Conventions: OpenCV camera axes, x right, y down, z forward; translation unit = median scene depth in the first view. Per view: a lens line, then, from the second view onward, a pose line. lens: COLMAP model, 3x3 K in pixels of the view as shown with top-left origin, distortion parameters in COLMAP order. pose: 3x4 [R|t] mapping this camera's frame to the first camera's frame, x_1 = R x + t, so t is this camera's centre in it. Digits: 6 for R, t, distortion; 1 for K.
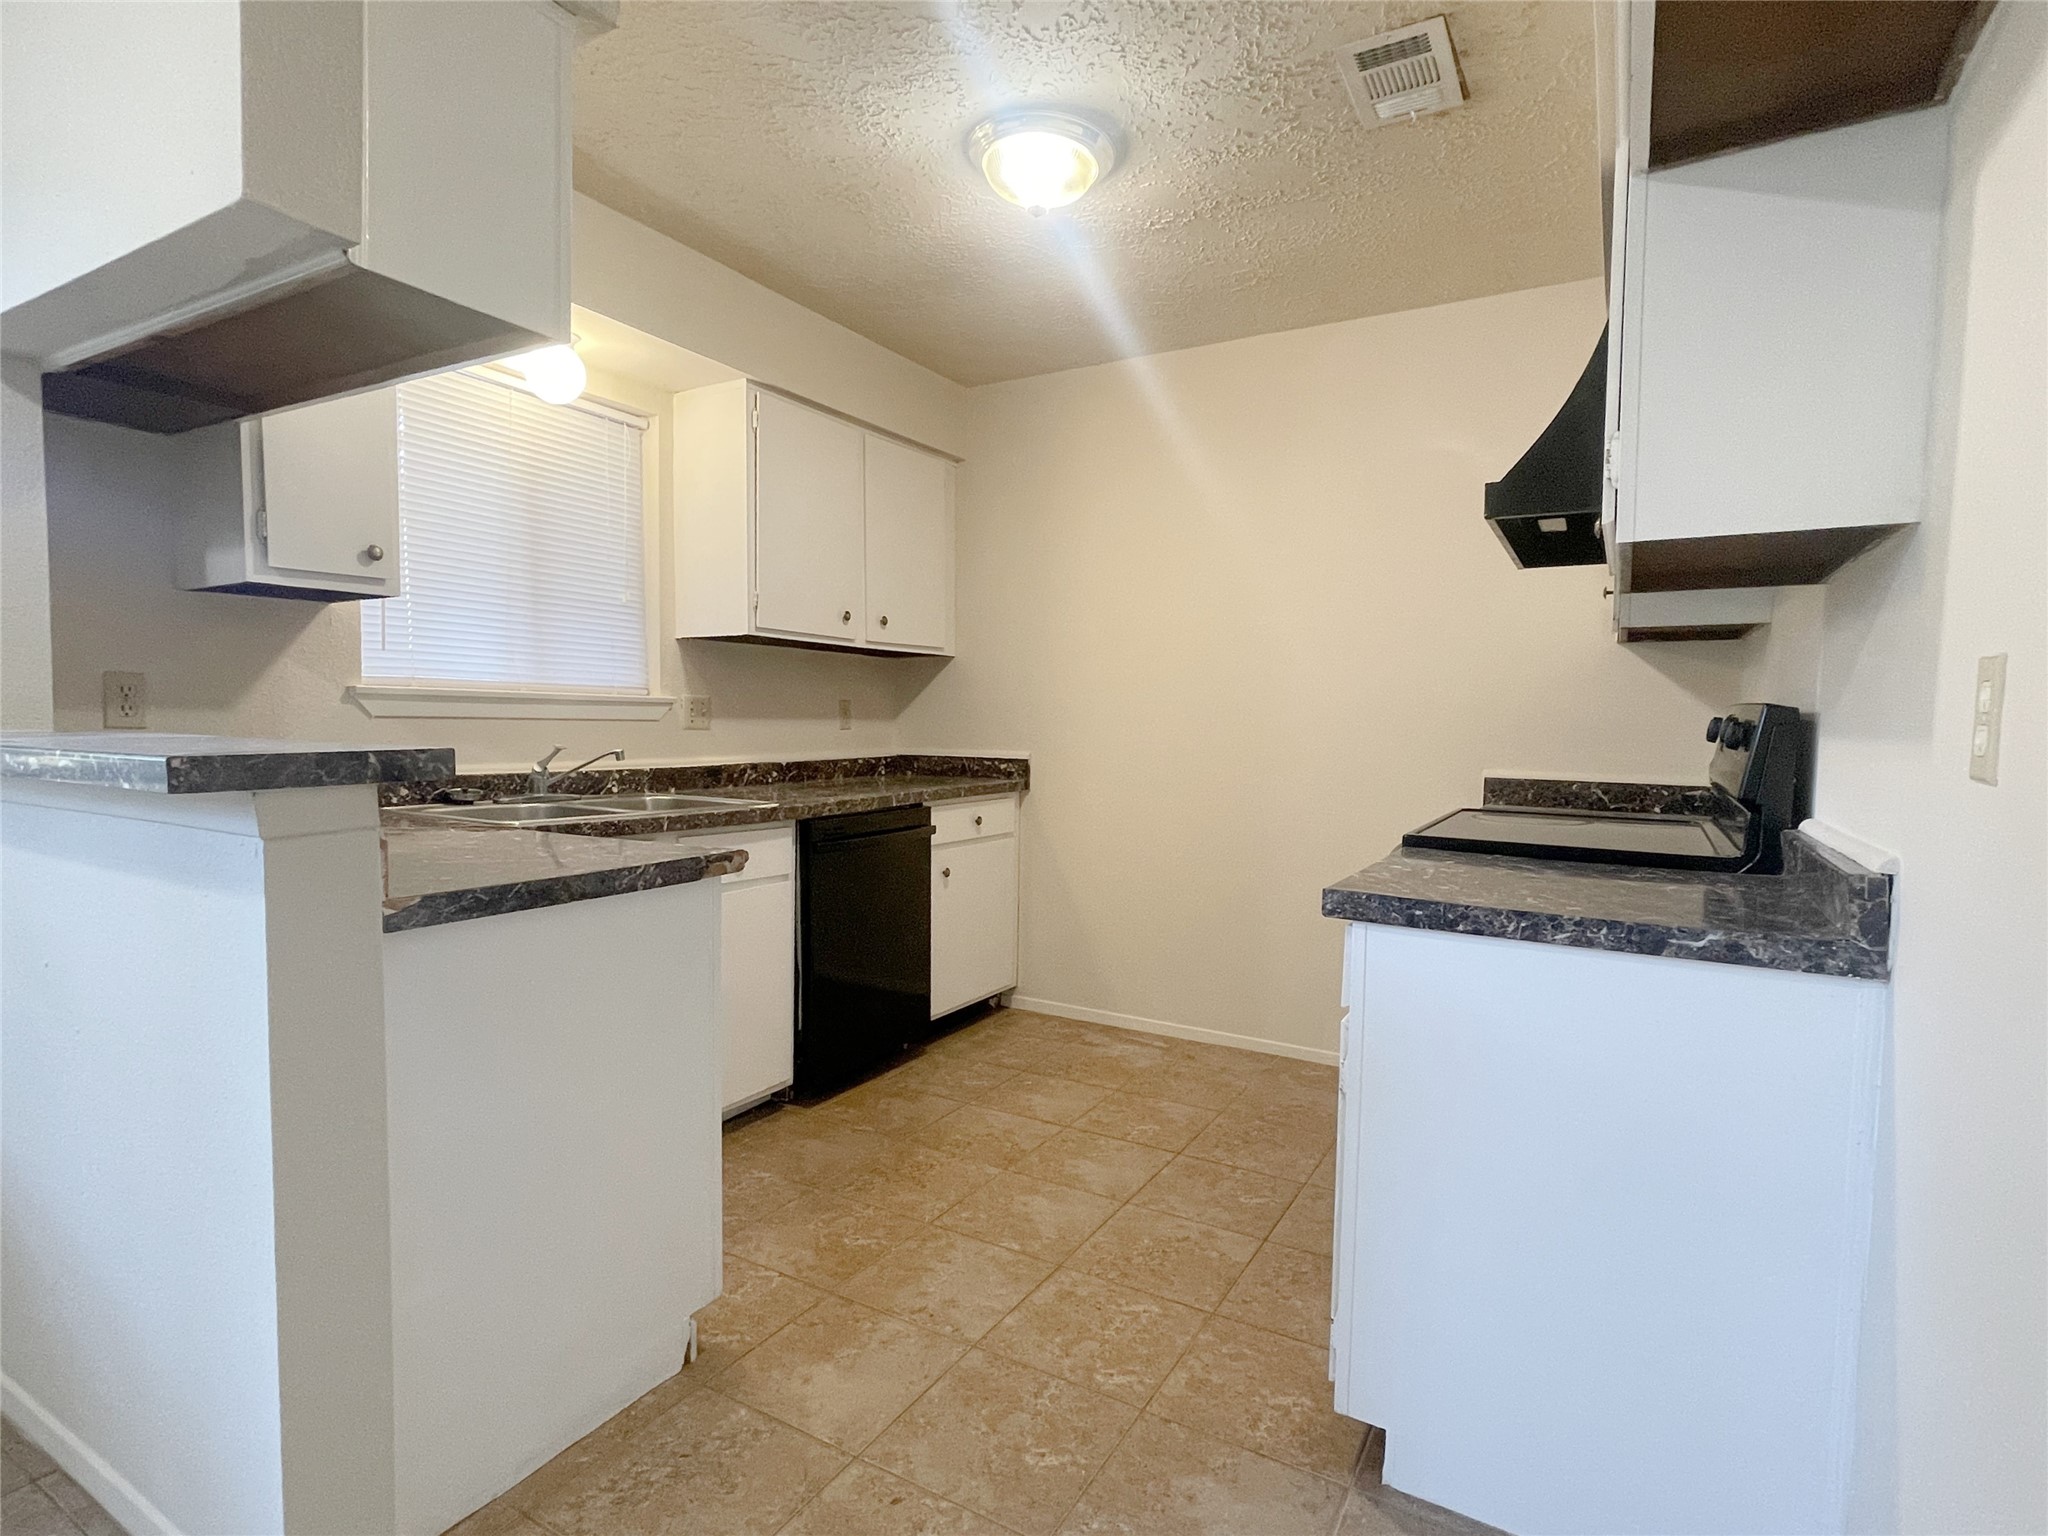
lens RADIAL K [[1045.1, 0, 1018.5], [0, 1045.1, 773.2], [0, 0, 1]] dist [0.001918, 0.001068]
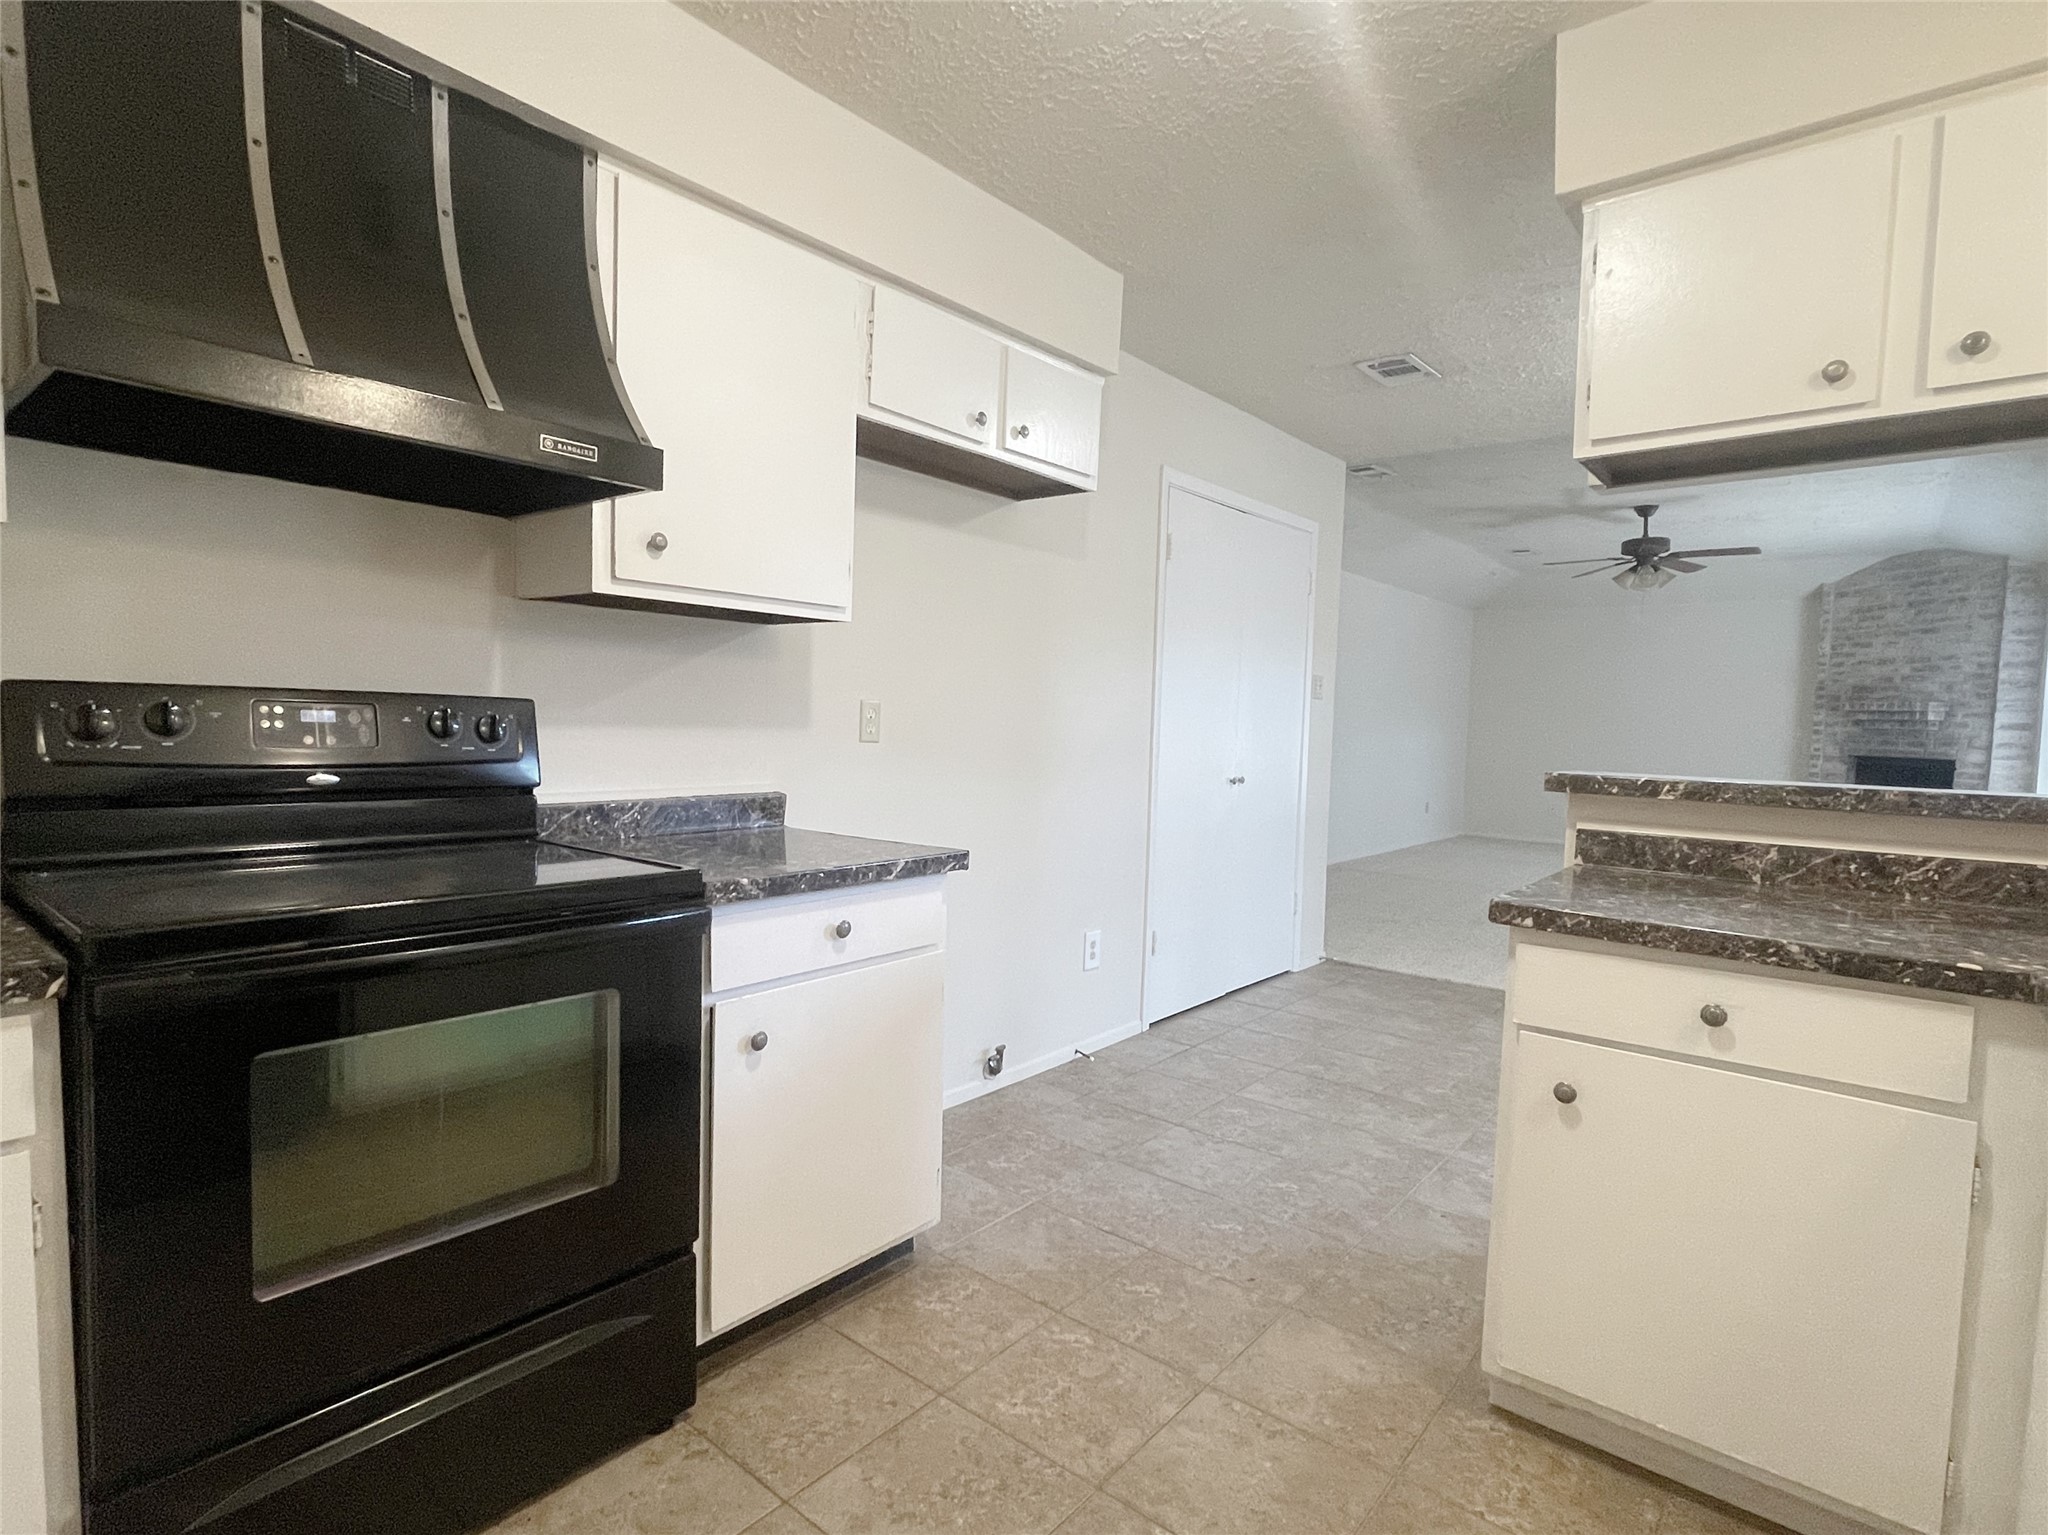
lens RADIAL K [[1045.1, 0, 1017.6], [0, 1045.1, 773.1], [0, 0, 1]] dist [0.001918, 0.001068]
pose [[-0.985057, -0.055806, 0.162935, 0.004291], [-0.037722, 0.992987, 0.112045, -0.127134], [-0.168045, 0.104225, -0.980254, 1.971266]]
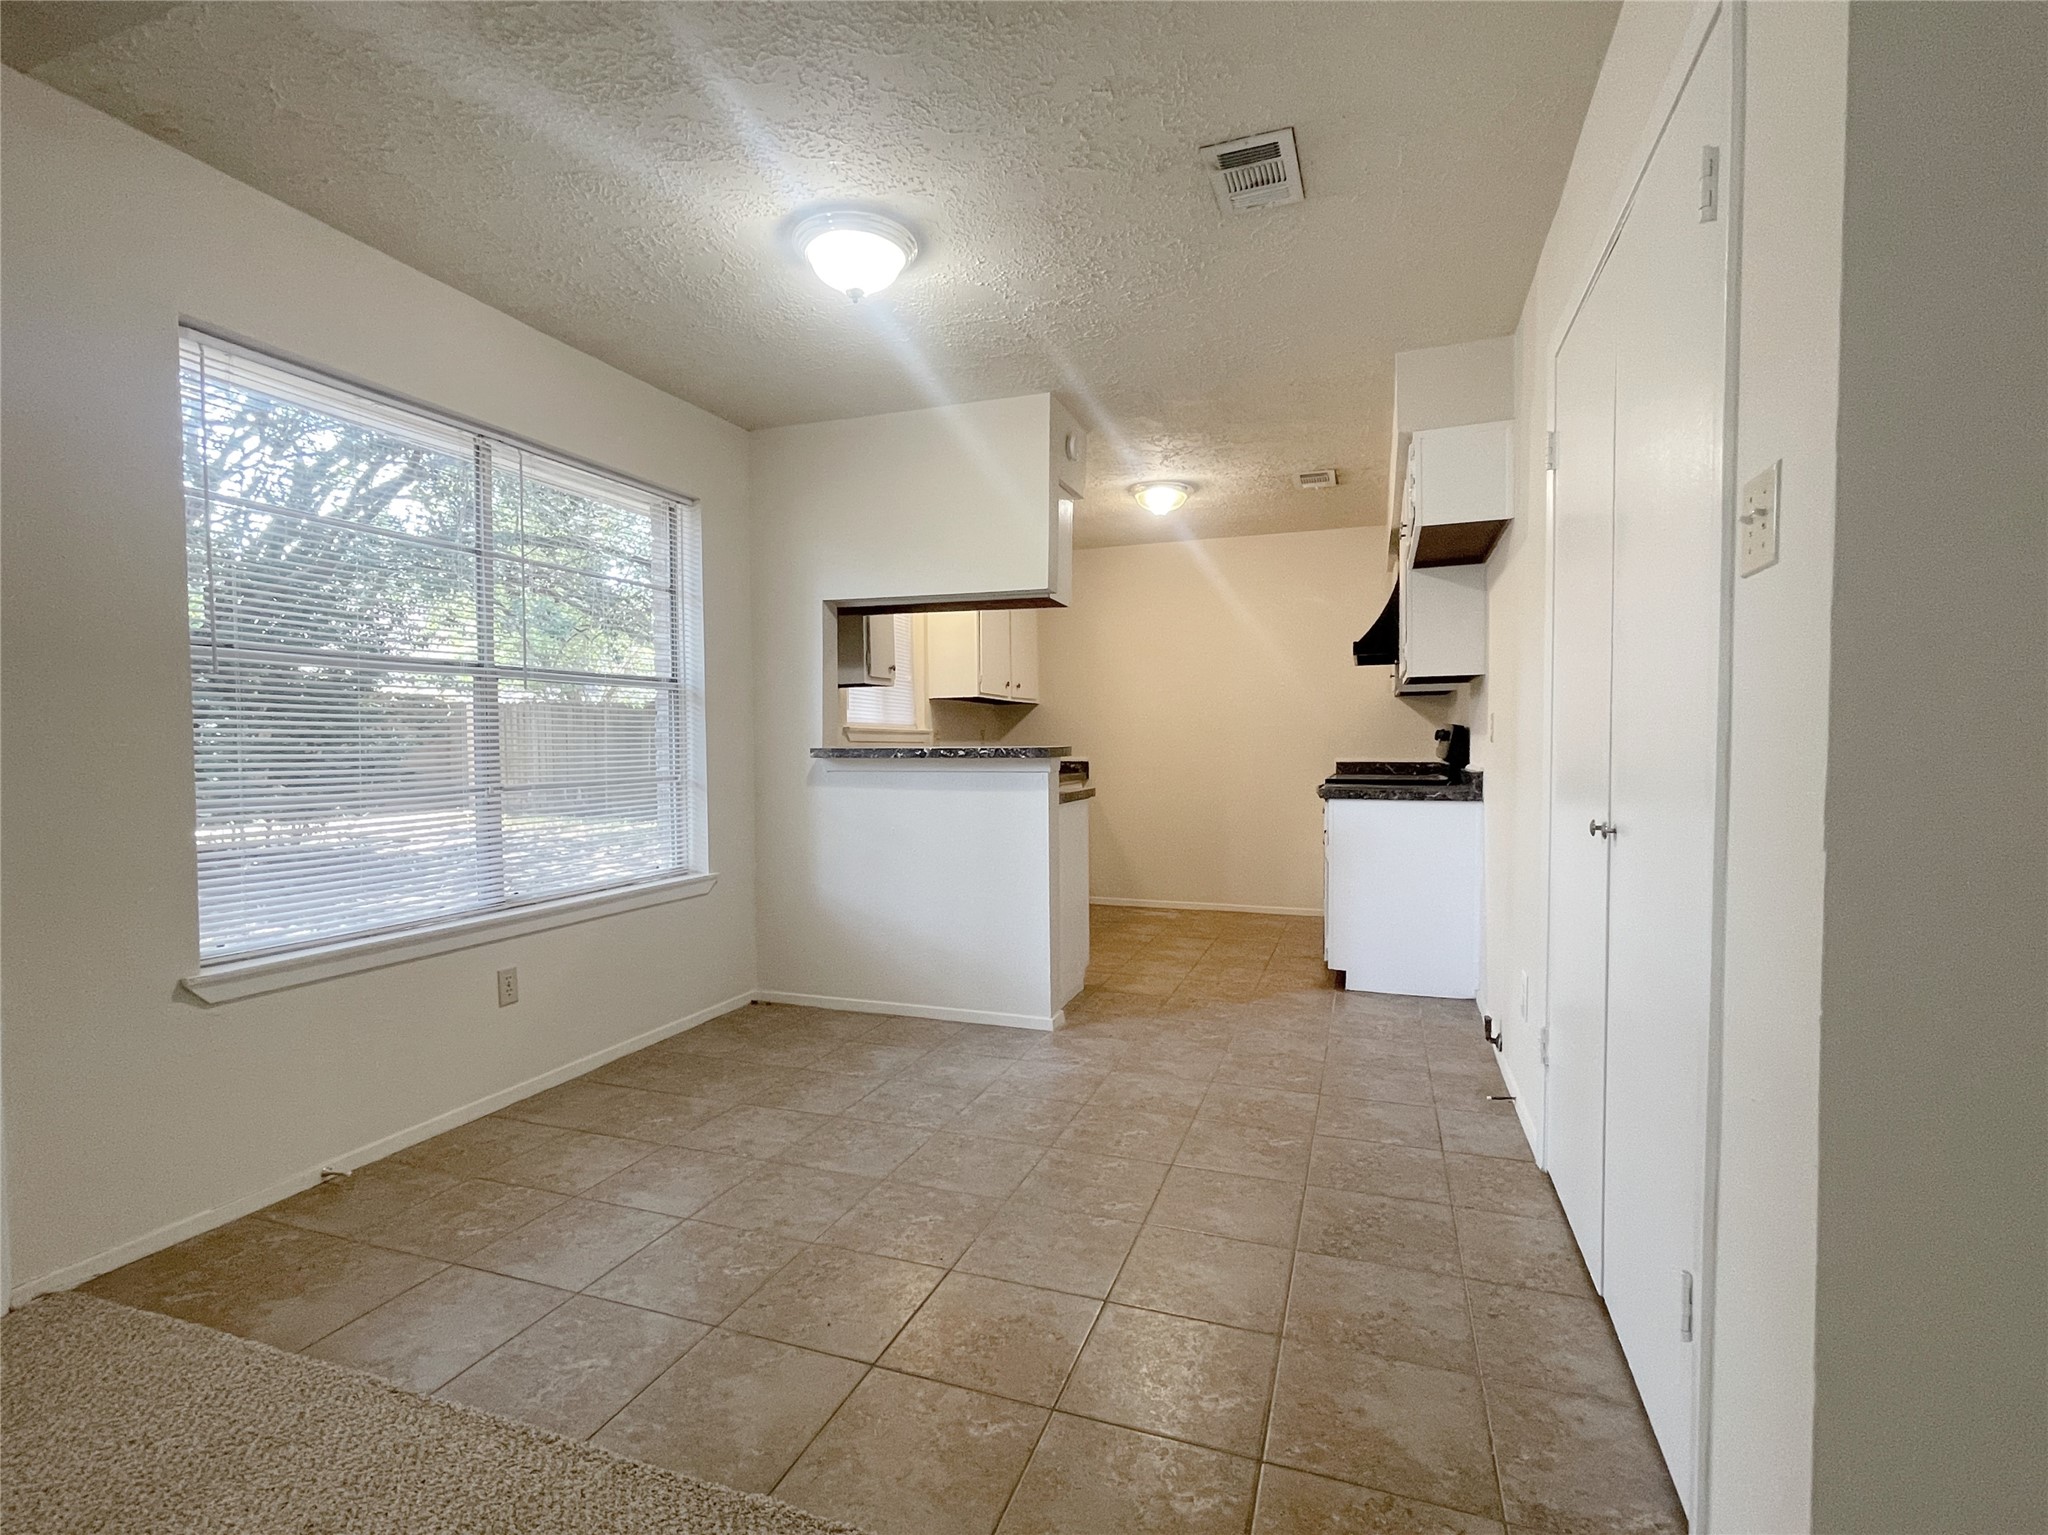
lens RADIAL K [[965.3, 0, 1022.3], [0, 965.3, 769.2], [0, 0, 1]] dist [0.027032, 0.000160]
pose [[0.983345, -0.023737, 0.180190, -0.870037], [0.028730, 0.999271, -0.025147, 0.082477], [-0.179462, 0.029905, 0.983310, -1.311078]]
